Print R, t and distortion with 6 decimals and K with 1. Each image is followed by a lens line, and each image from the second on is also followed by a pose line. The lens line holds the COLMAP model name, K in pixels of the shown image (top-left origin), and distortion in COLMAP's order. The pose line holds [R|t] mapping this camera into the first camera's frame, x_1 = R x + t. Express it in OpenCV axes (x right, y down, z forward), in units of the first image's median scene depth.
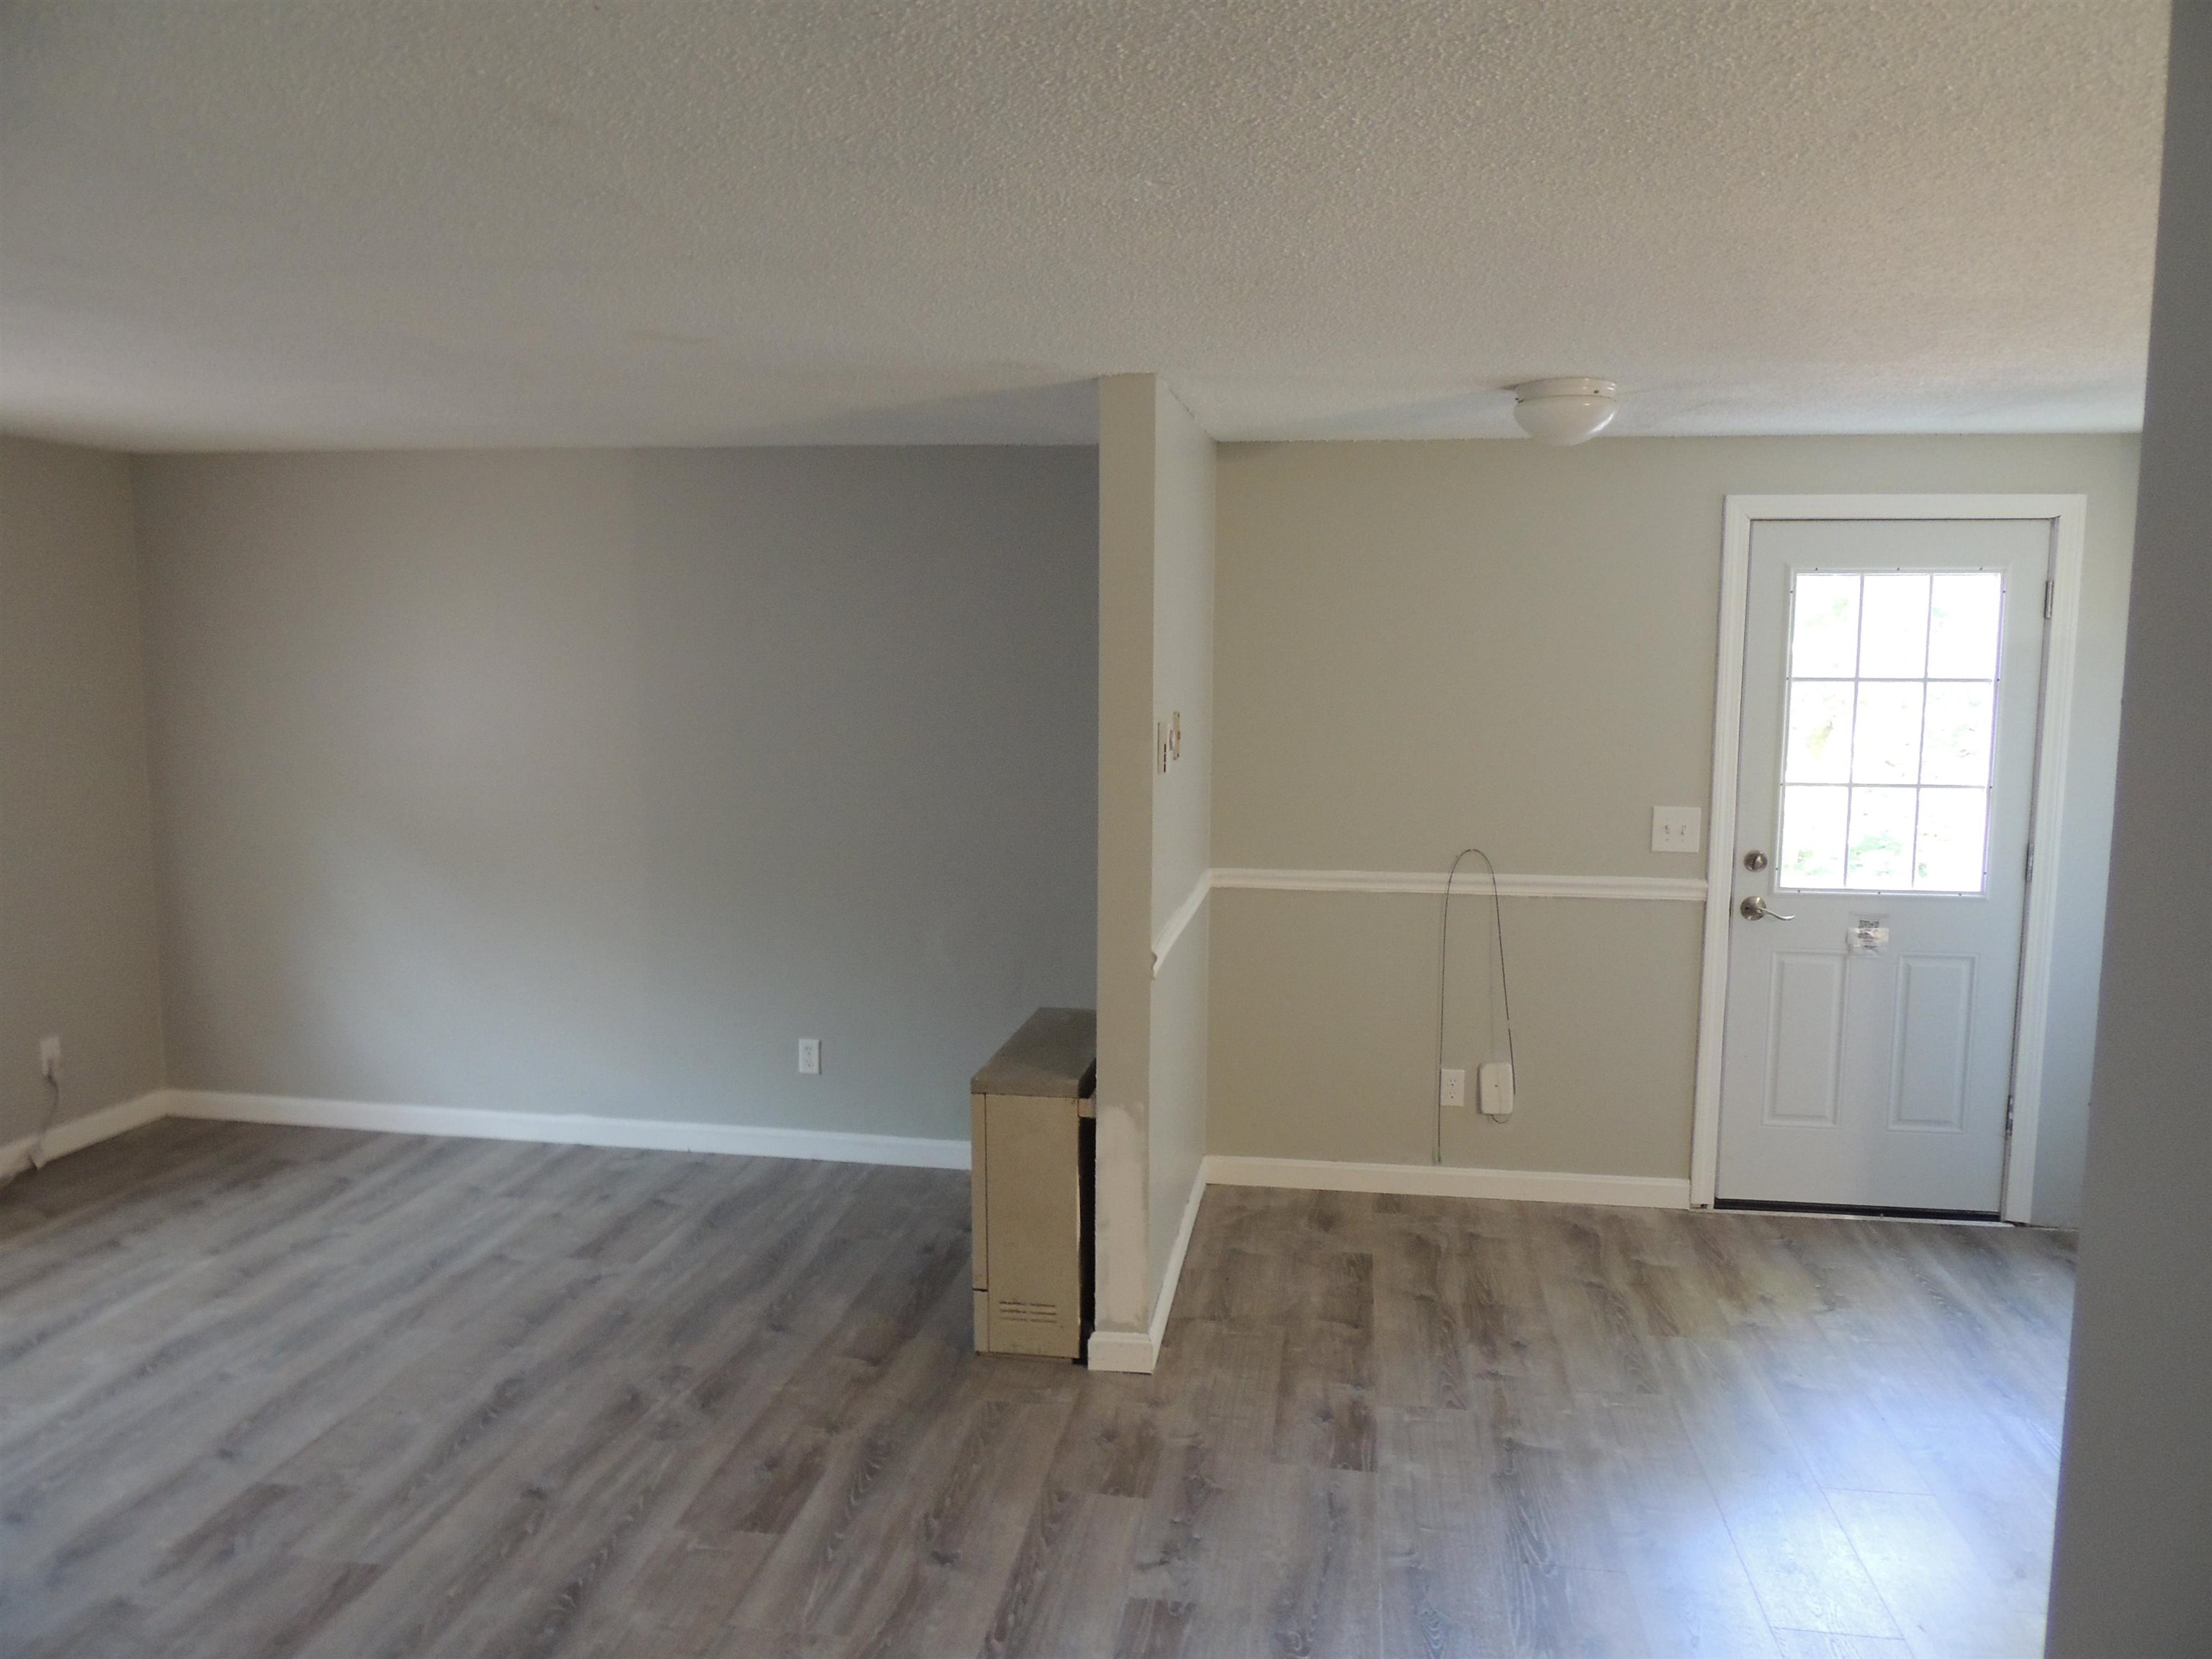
lens RADIAL K [[1578.8, 0, 1110.5], [0, 1578.8, 831.3], [0, 0, 1]] dist [-0.028233, 0.011119]
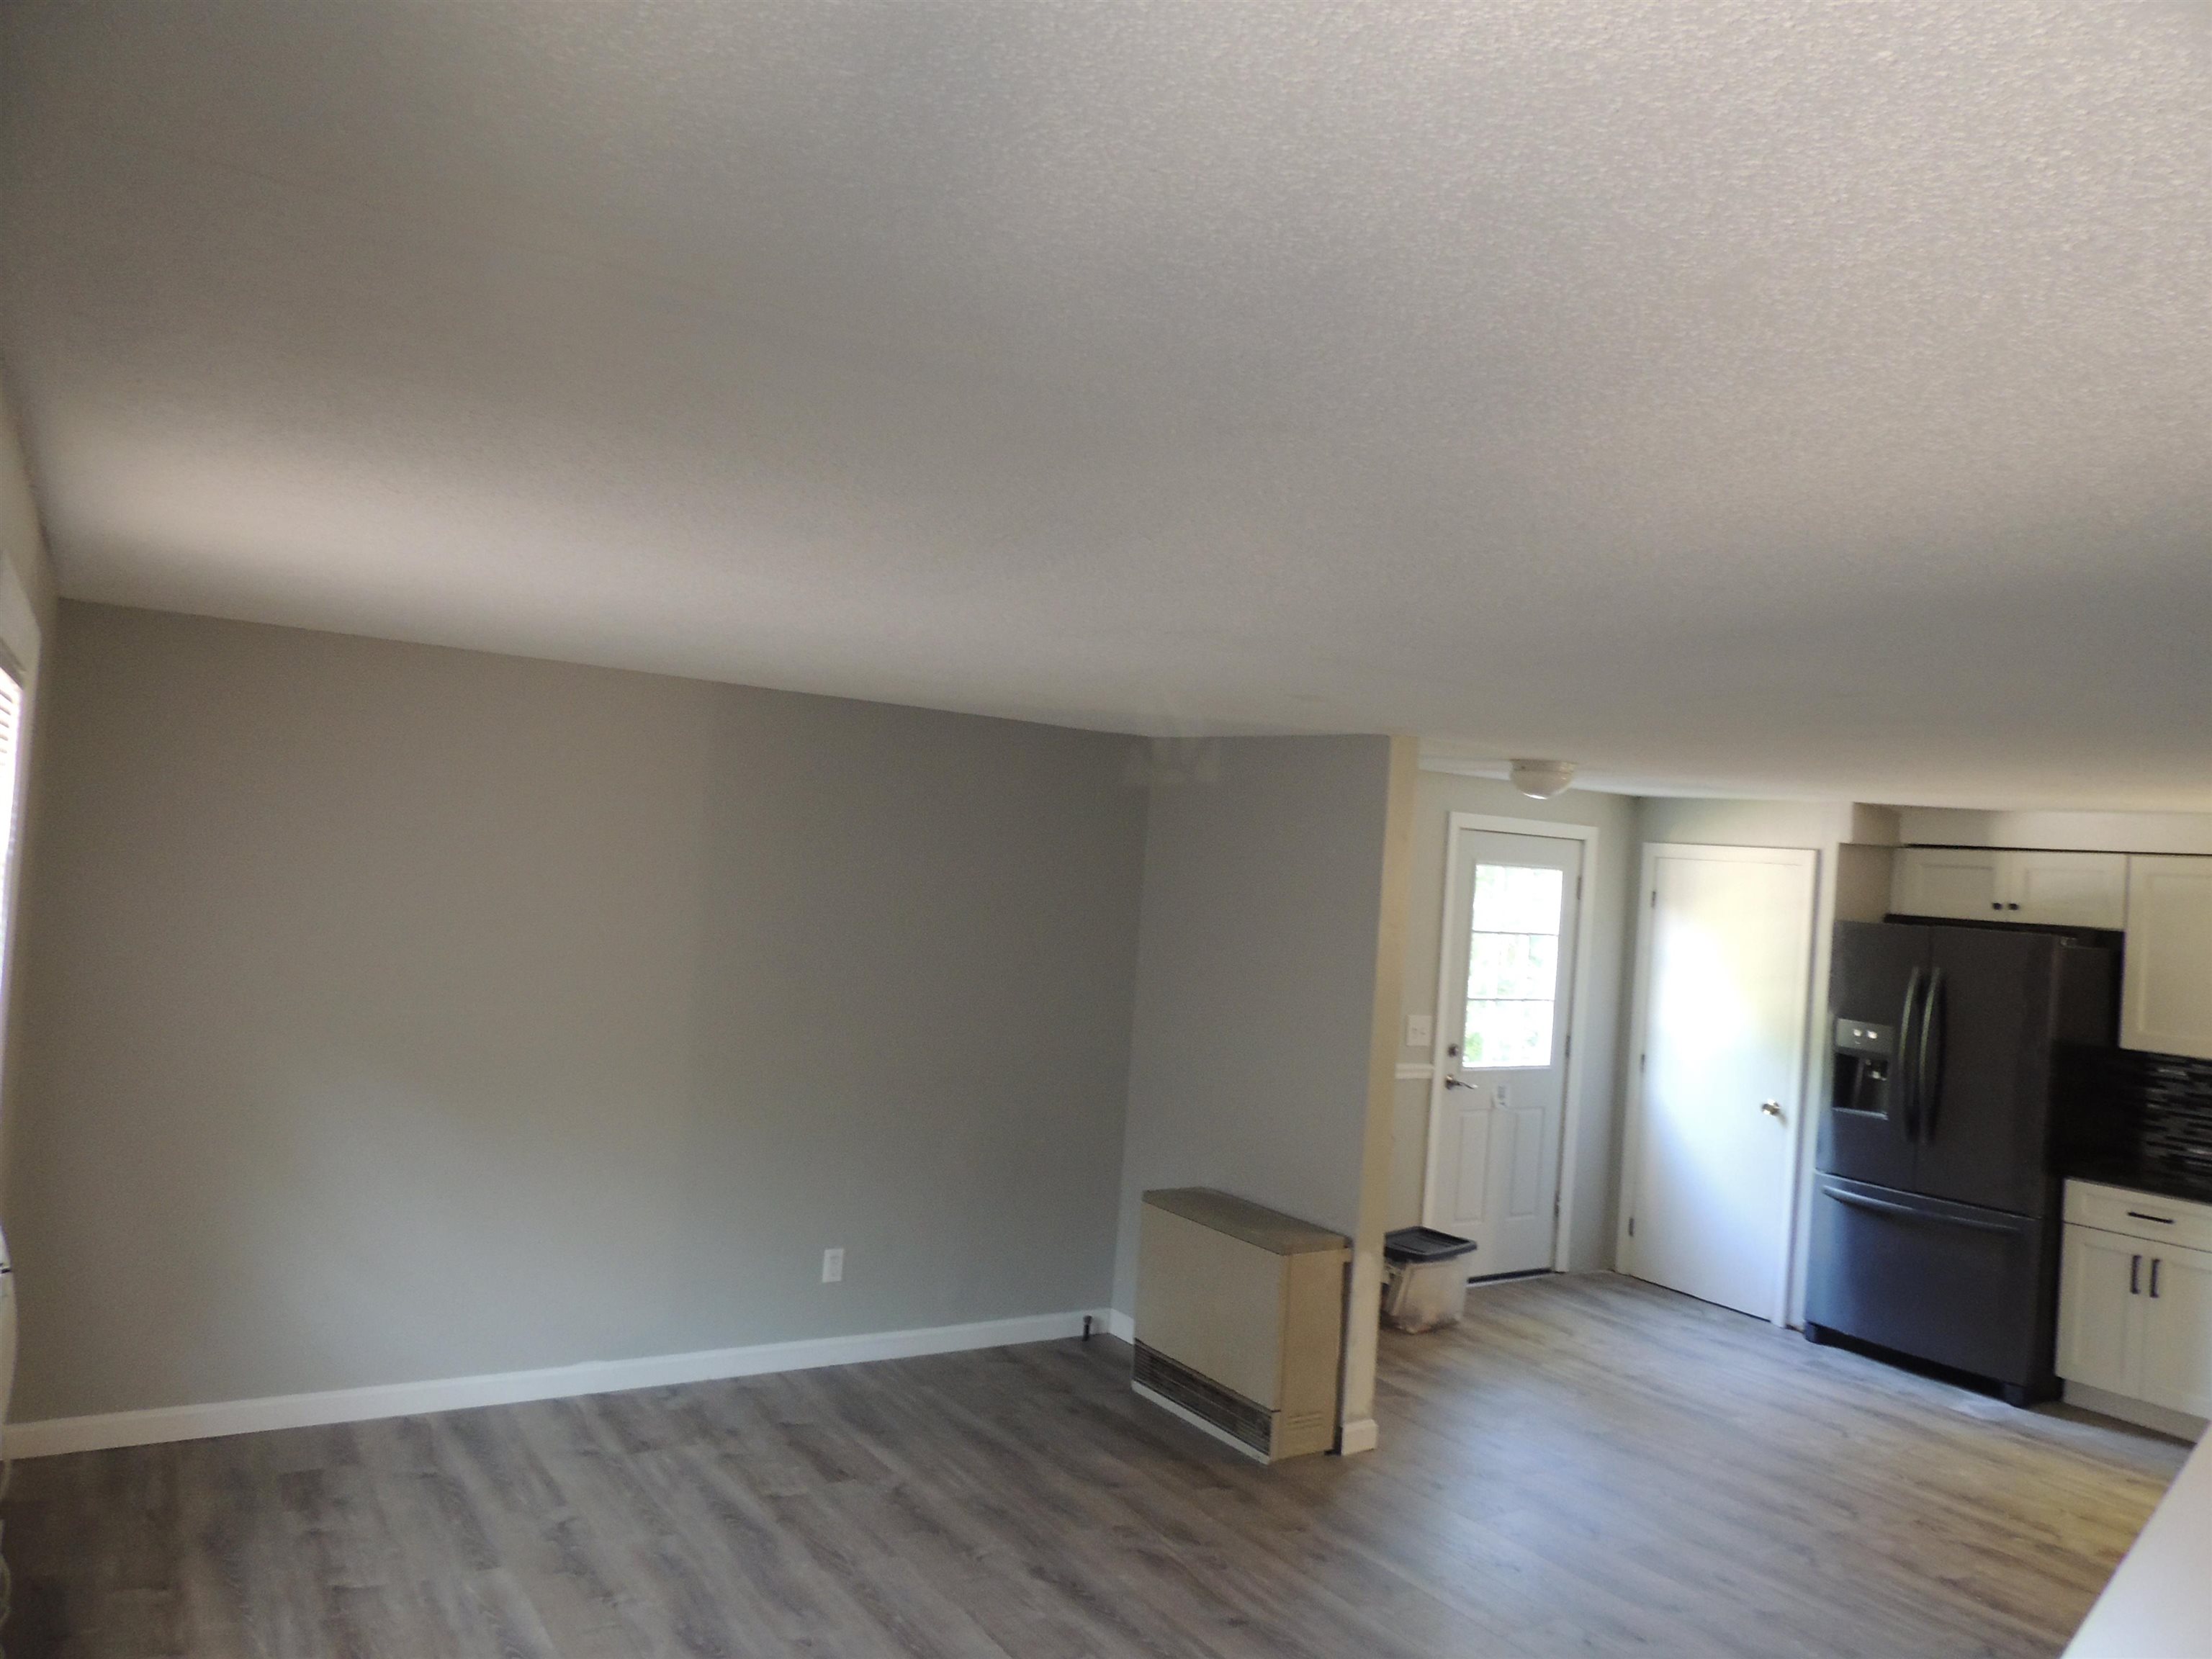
lens RADIAL K [[1574.7, 0, 1117.2], [0, 1574.7, 843.3], [0, 0, 1]] dist [-0.006990, -0.017082]
pose [[0.739409, 0.054239, 0.671068, -1.041838], [0.011866, 0.995545, -0.093539, -0.050706], [-0.673152, 0.077127, 0.735472, 0.104574]]
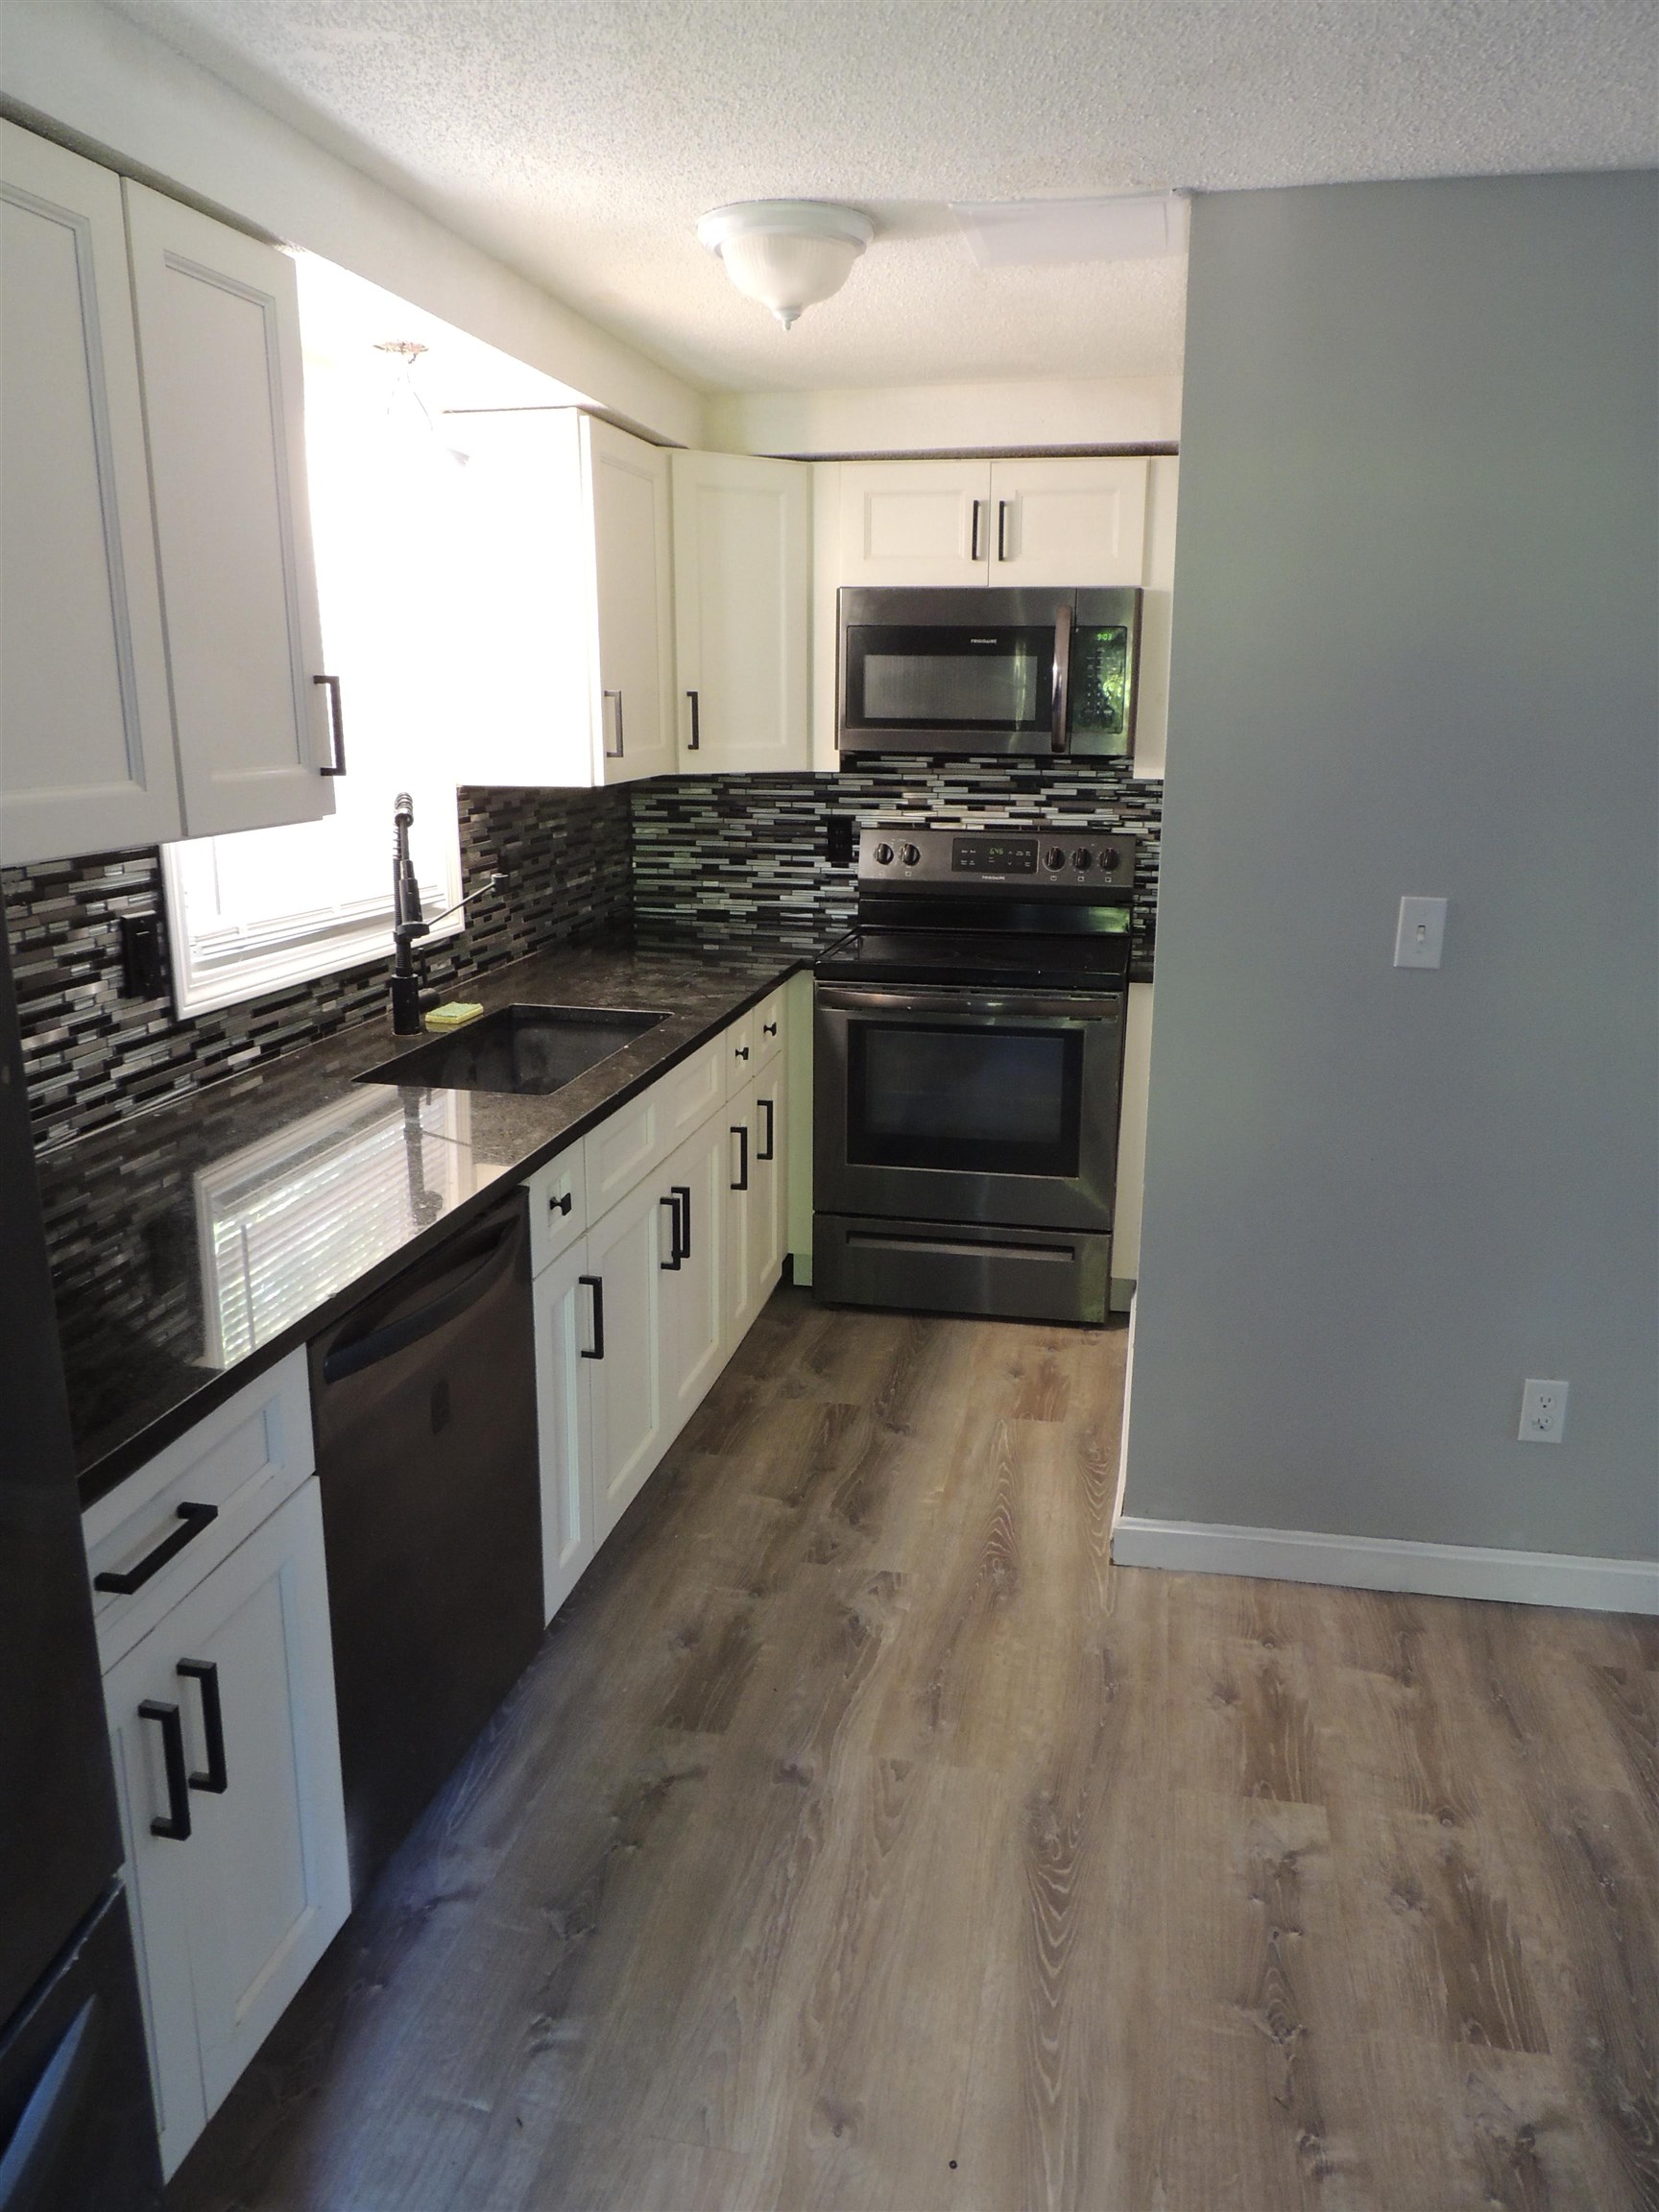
lens RADIAL K [[1578.8, 0, 829.5], [0, 1578.8, 1106.0], [0, 0, 1]] dist [-0.028233, 0.011119]
pose [[-0.998800, -0.019950, 0.044726, 0.535322], [-0.002762, 0.934764, 0.355258, -0.055500], [-0.048896, 0.354708, -0.933698, 0.873657]]
